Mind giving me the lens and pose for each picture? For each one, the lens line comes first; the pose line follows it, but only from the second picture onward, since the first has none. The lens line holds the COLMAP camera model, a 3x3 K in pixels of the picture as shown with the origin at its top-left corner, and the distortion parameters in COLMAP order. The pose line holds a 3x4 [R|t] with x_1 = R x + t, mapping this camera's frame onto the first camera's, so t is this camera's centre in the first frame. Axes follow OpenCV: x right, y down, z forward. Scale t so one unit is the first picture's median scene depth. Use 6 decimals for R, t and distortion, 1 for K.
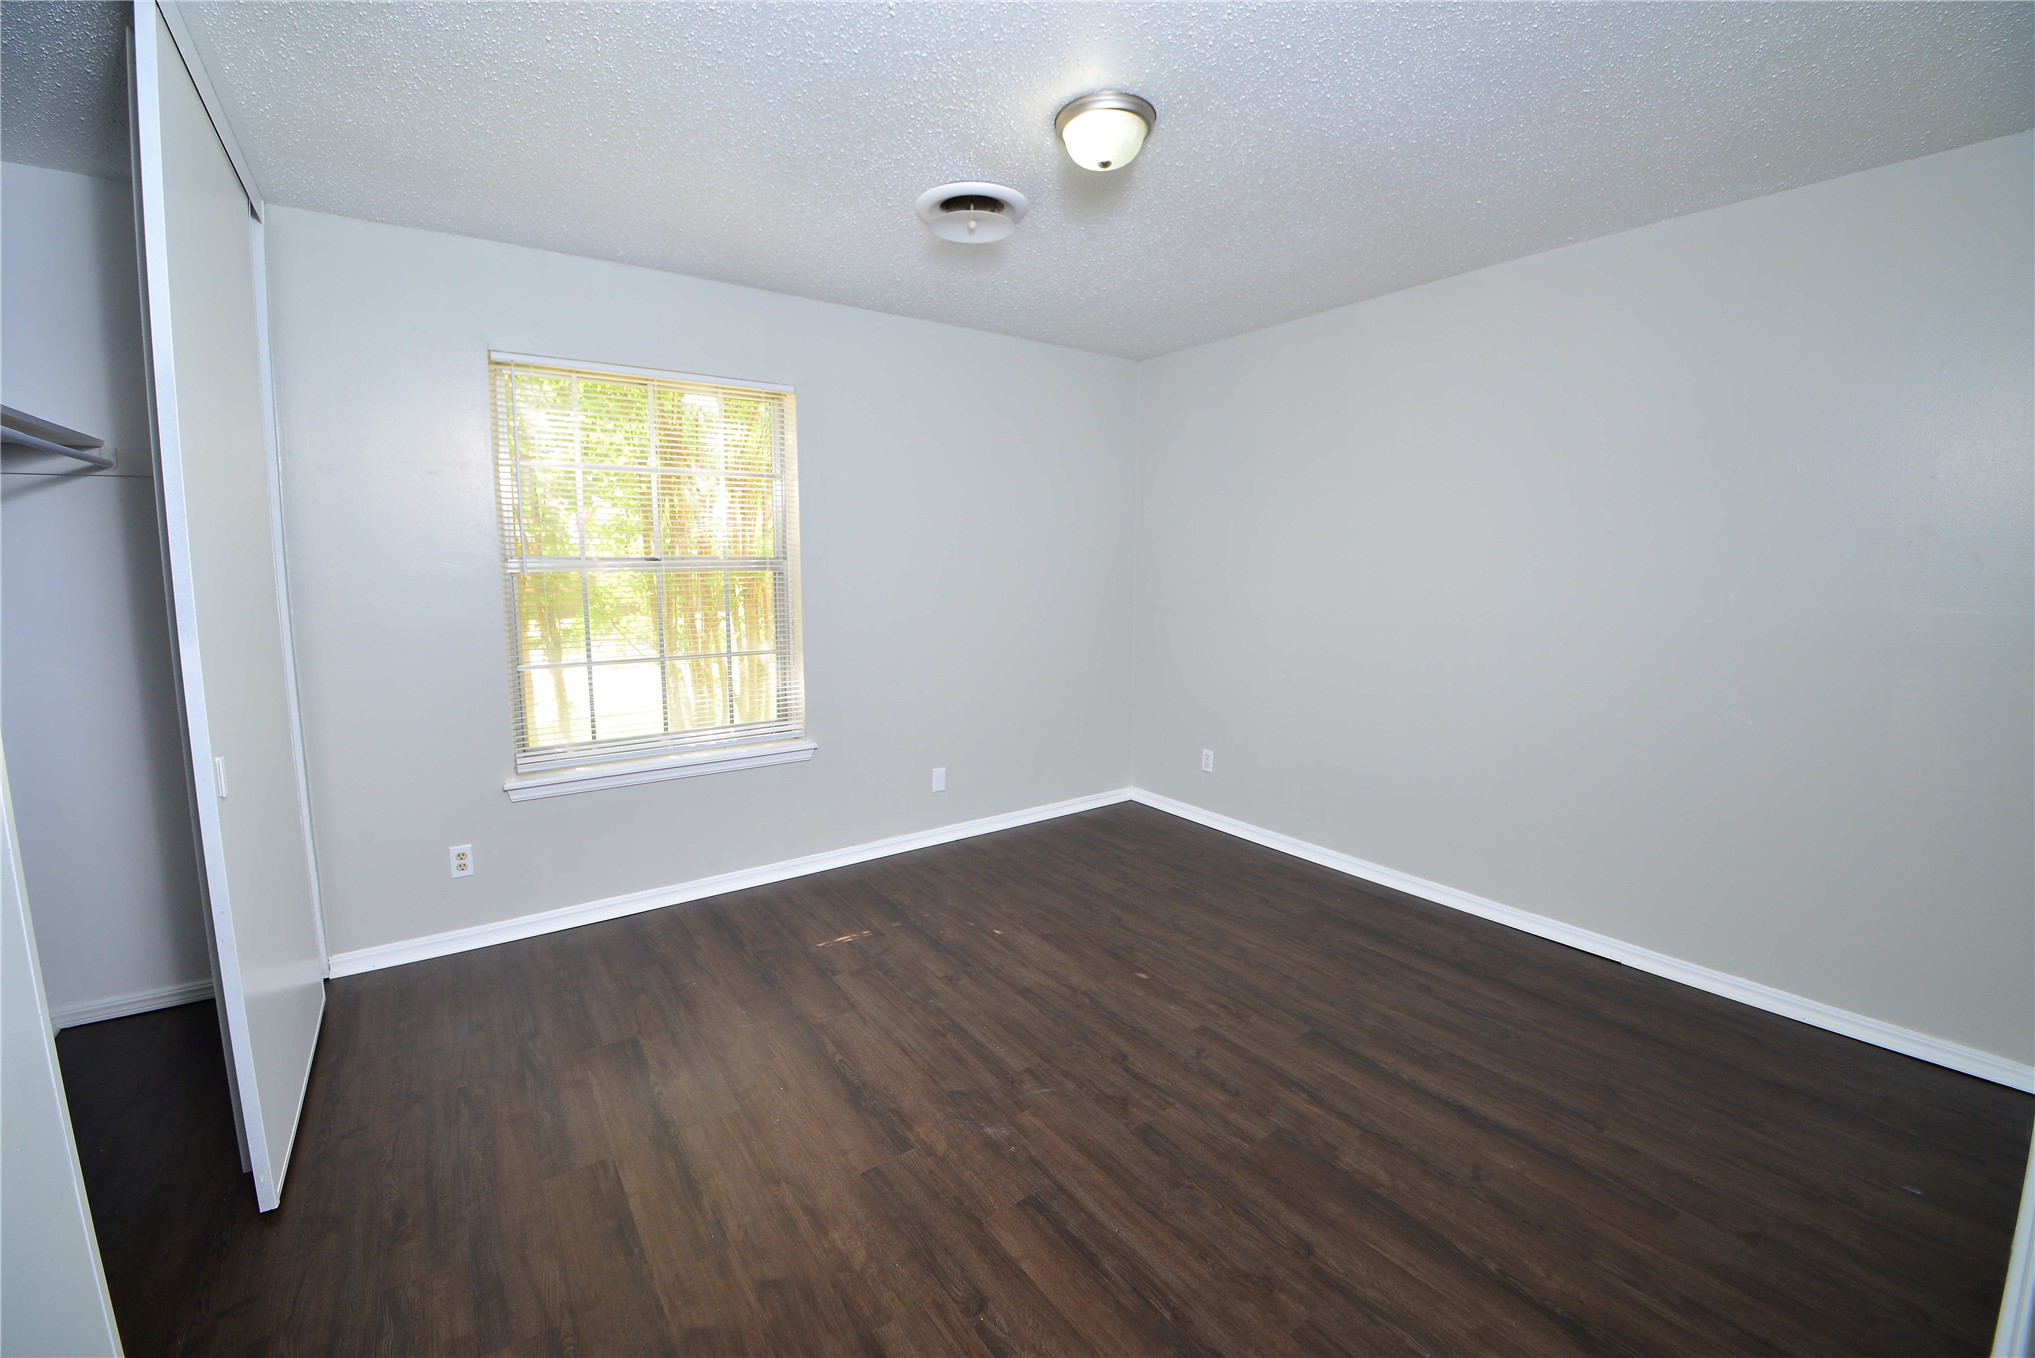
lens RADIAL K [[816.4, 0, 1017.3], [0, 816.4, 668.7], [0, 0, 1]] dist [-0.031660, -0.000922]
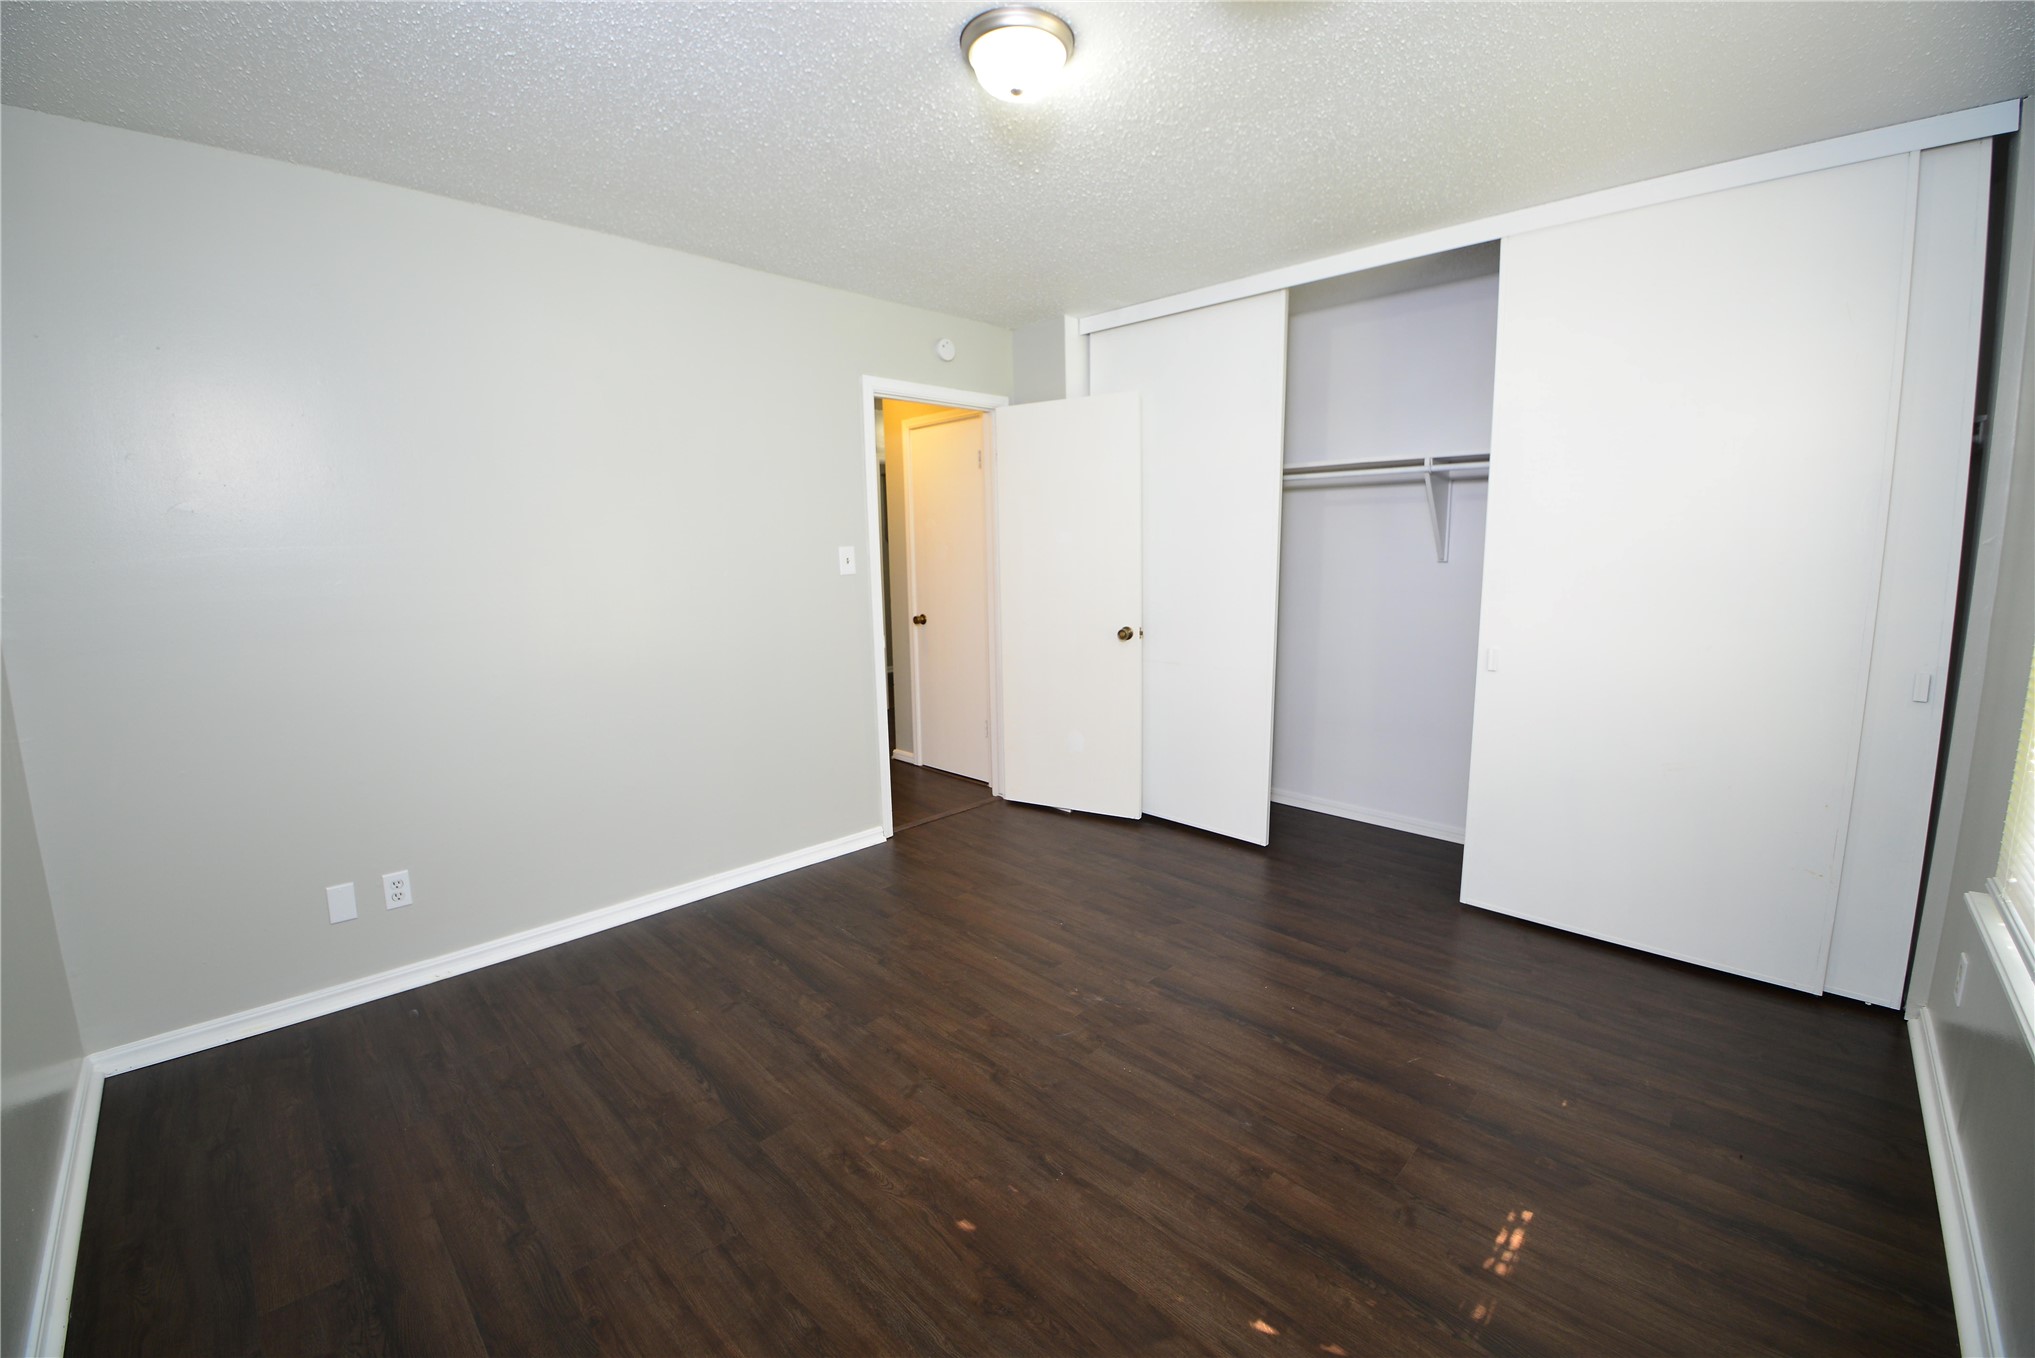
lens RADIAL K [[816.4, 0, 1022.3], [0, 816.4, 669.9], [0, 0, 1]] dist [-0.031660, -0.000922]
pose [[-0.984504, 0.037239, -0.171364, 0.253007], [-0.011110, 0.961985, 0.272875, -0.236544], [0.175012, 0.270550, -0.946665, 1.835059]]
